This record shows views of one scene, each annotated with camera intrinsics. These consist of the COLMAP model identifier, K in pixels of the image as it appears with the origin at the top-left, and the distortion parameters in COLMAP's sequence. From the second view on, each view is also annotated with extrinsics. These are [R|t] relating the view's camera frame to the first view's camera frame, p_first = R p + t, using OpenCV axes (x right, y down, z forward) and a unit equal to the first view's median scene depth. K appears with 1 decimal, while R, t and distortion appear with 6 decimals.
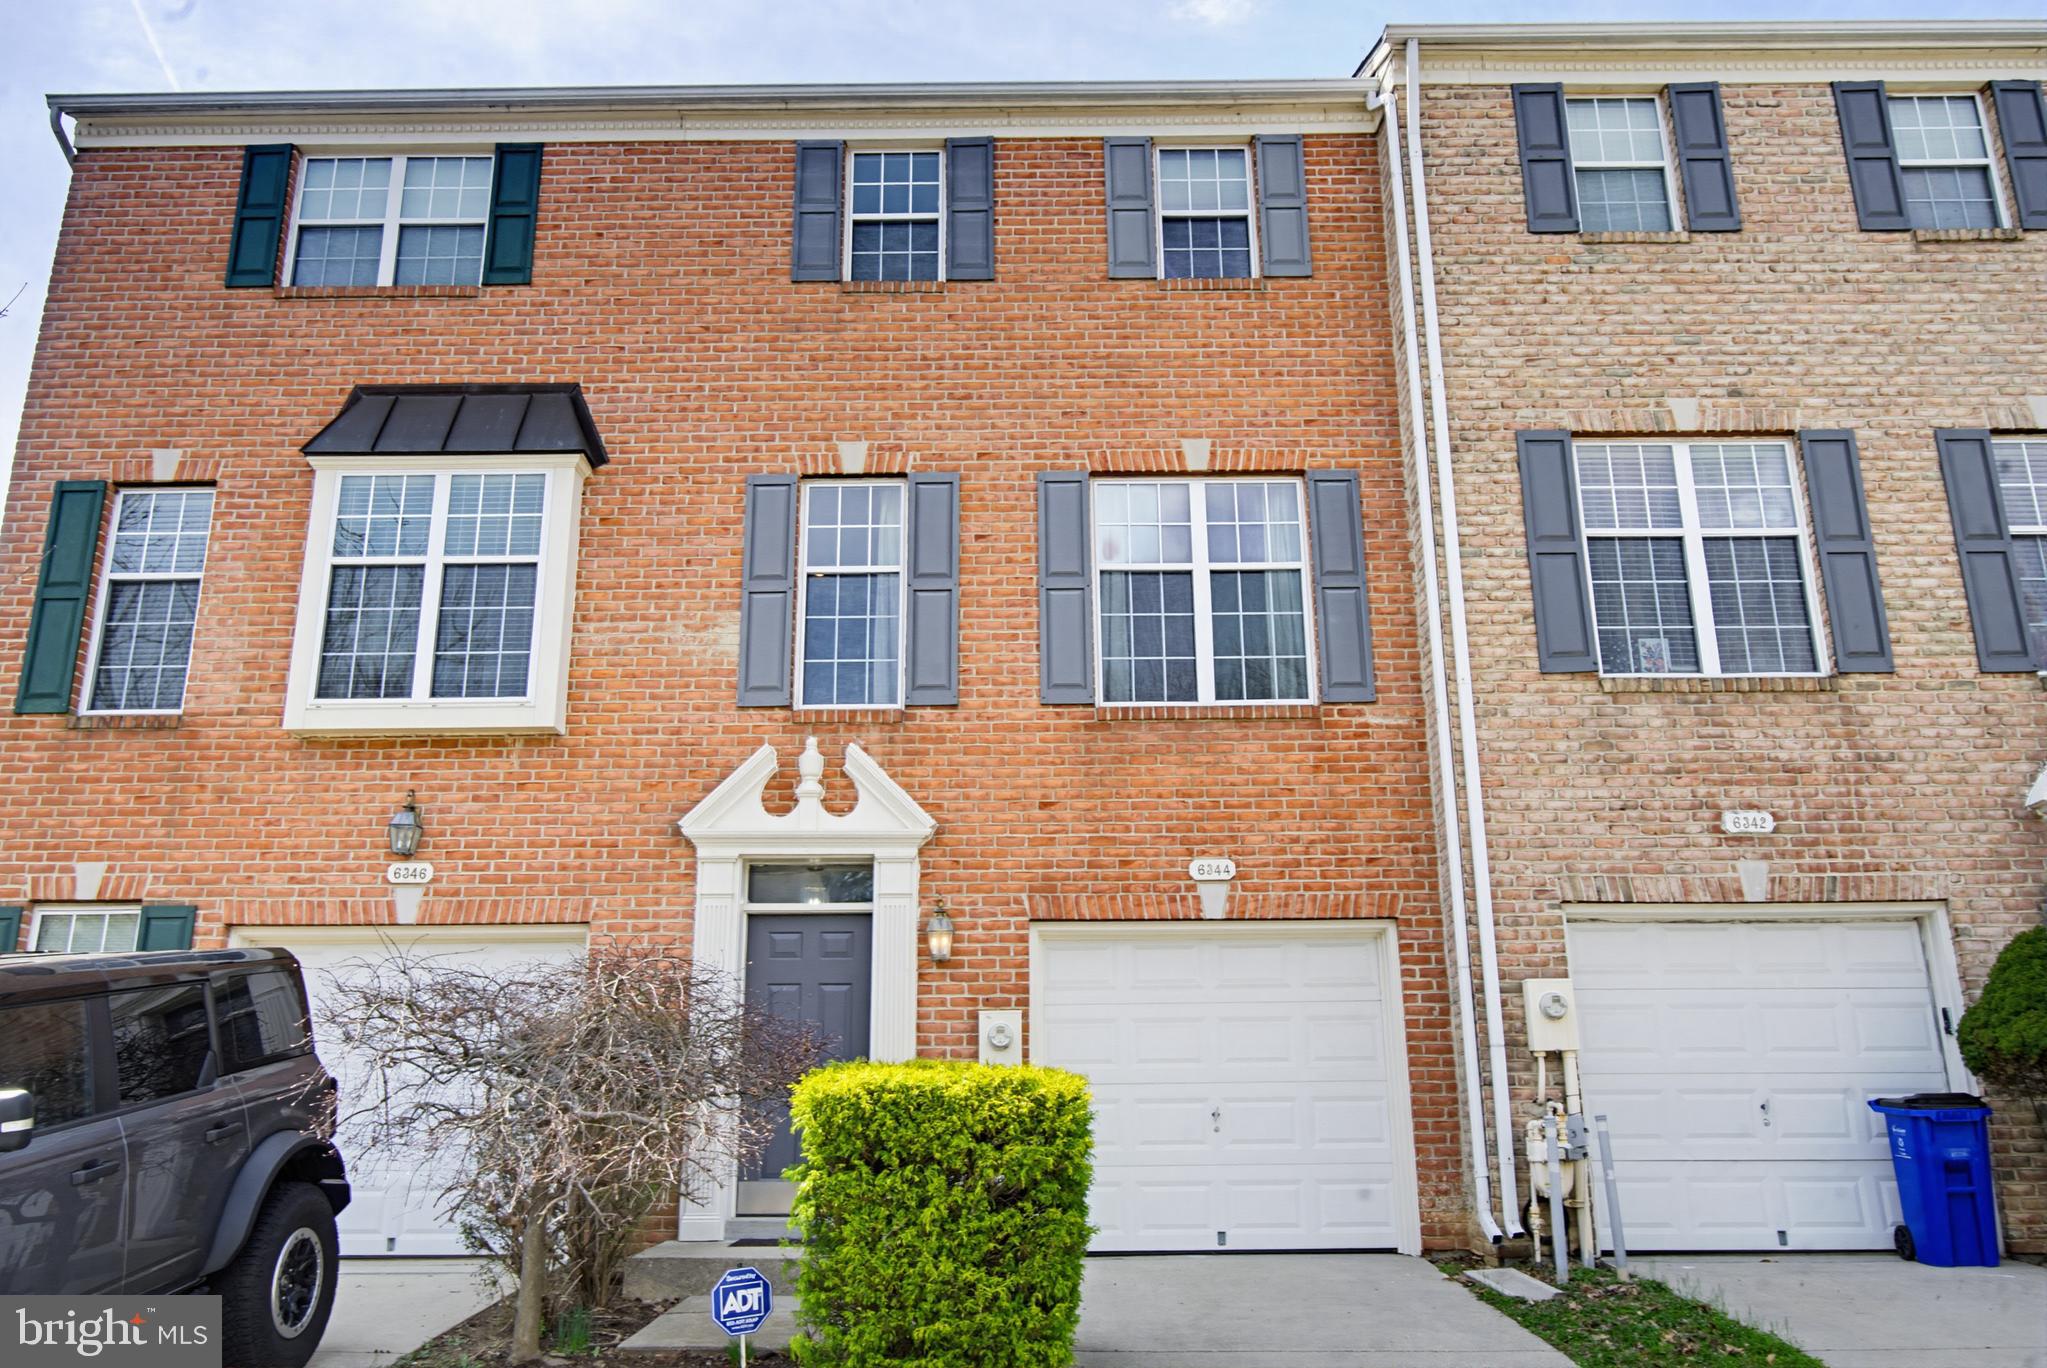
lens RADIAL K [[1595.1, 0, 1023.5], [0, 1595.1, 684.0], [0, 0, 1]] dist [-0.011036, 0.007063]
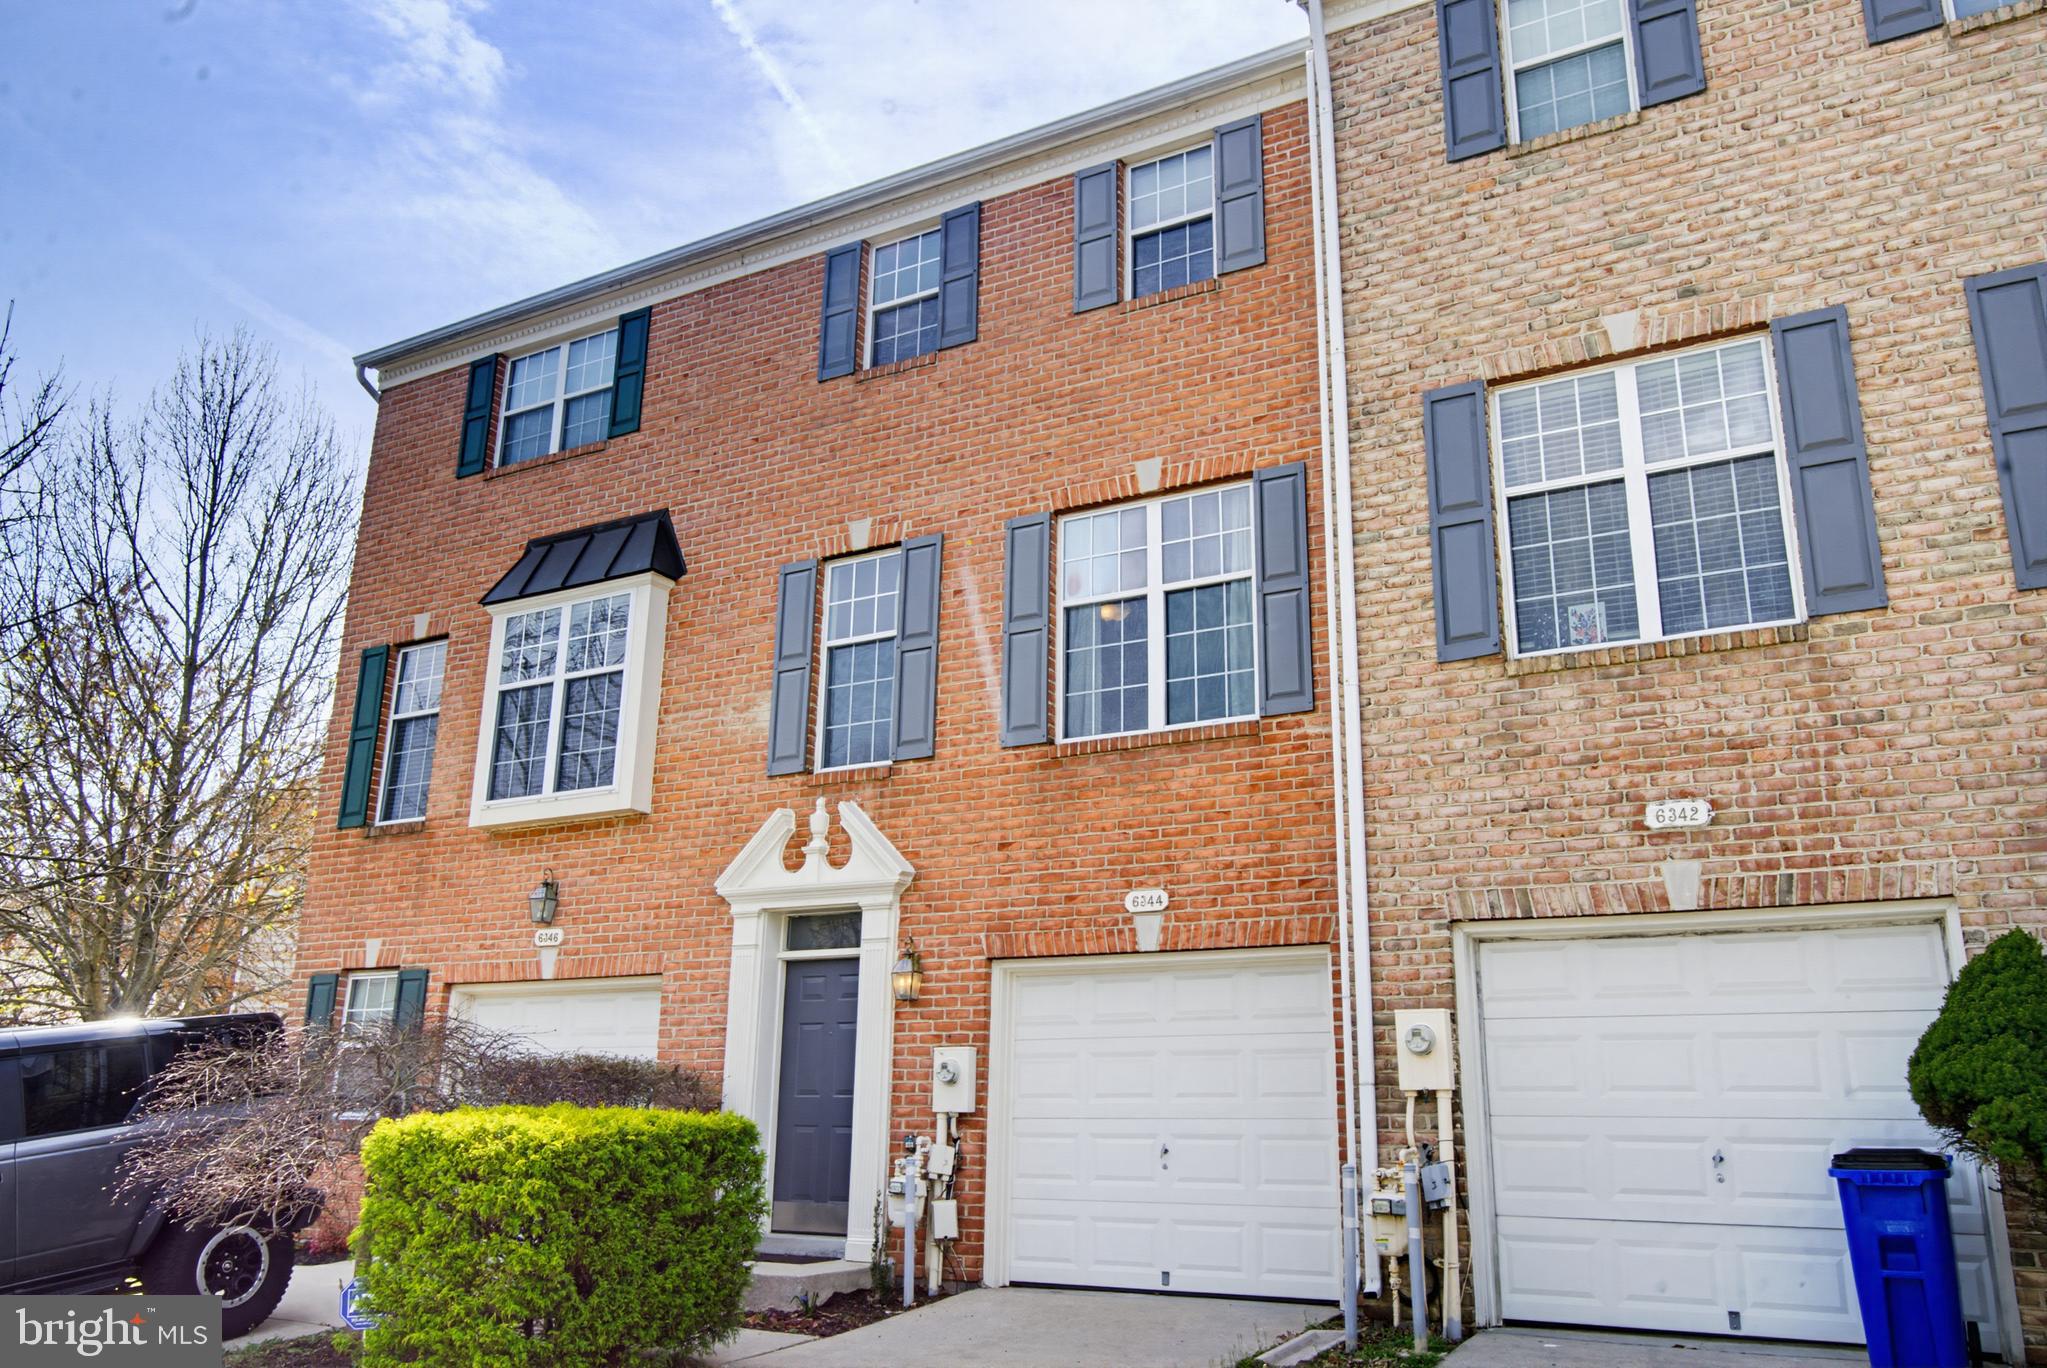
lens RADIAL K [[1595.1, 0, 1023.5], [0, 1595.1, 684.0], [0, 0, 1]] dist [-0.011036, 0.007063]
pose [[0.871134, -0.116221, -0.477093, 0.522508], [0.115588, 0.992820, -0.030798, 0.005208], [0.477247, -0.028317, 0.878313, 0.102629]]
